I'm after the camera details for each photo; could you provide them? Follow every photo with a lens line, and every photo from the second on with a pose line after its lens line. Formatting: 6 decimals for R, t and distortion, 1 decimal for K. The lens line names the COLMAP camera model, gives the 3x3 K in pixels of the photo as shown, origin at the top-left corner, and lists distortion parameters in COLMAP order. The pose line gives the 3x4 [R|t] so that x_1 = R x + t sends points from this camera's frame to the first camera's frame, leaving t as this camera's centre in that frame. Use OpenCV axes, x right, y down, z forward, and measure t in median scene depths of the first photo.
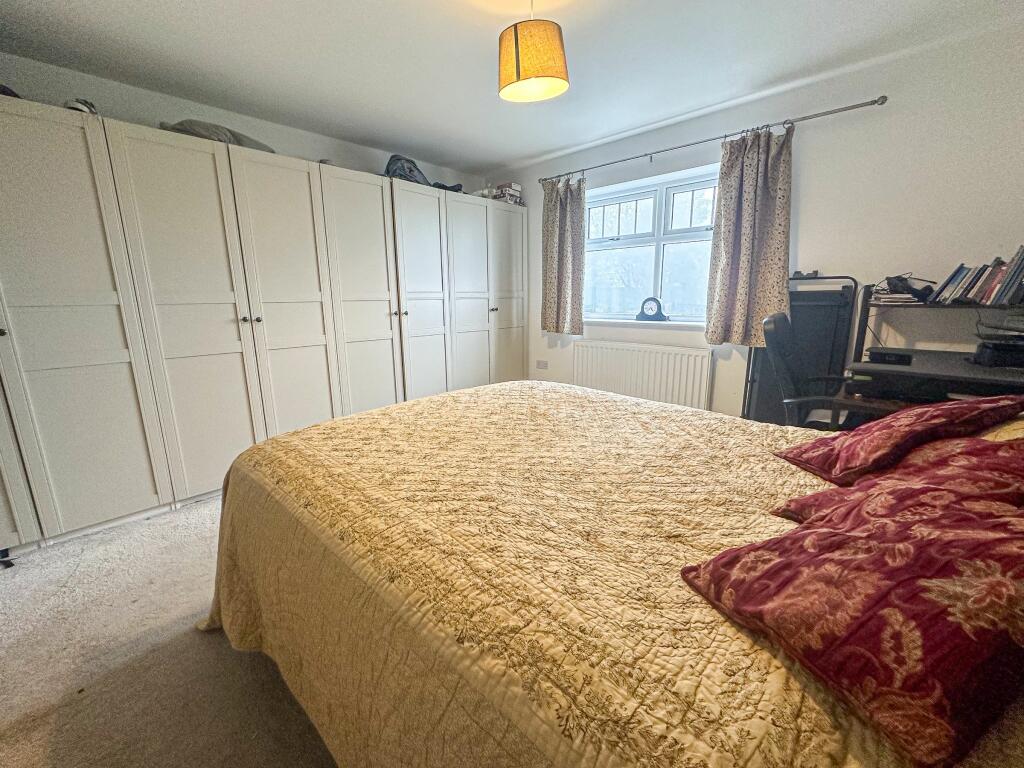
lens RADIAL K [[421.9, 0, 512.0], [0, 421.9, 384.0], [0, 0, 1]] dist [-0.001922, -0.000048]
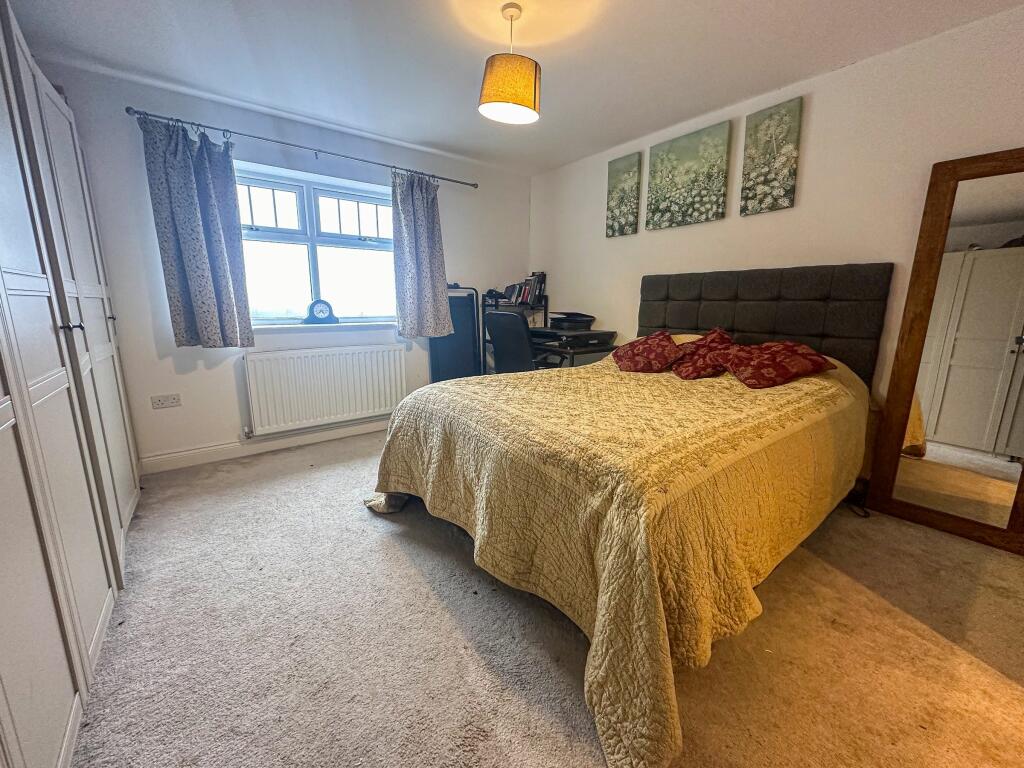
lens RADIAL K [[407.7, 0, 513.6], [0, 407.7, 383.3], [0, 0, 1]] dist [-0.000228, 0.000269]
pose [[0.143887, -0.181807, 0.972750, -0.592170], [0.198944, 0.968225, 0.151534, -0.079915], [-0.969390, 0.171719, 0.175484, 0.478919]]
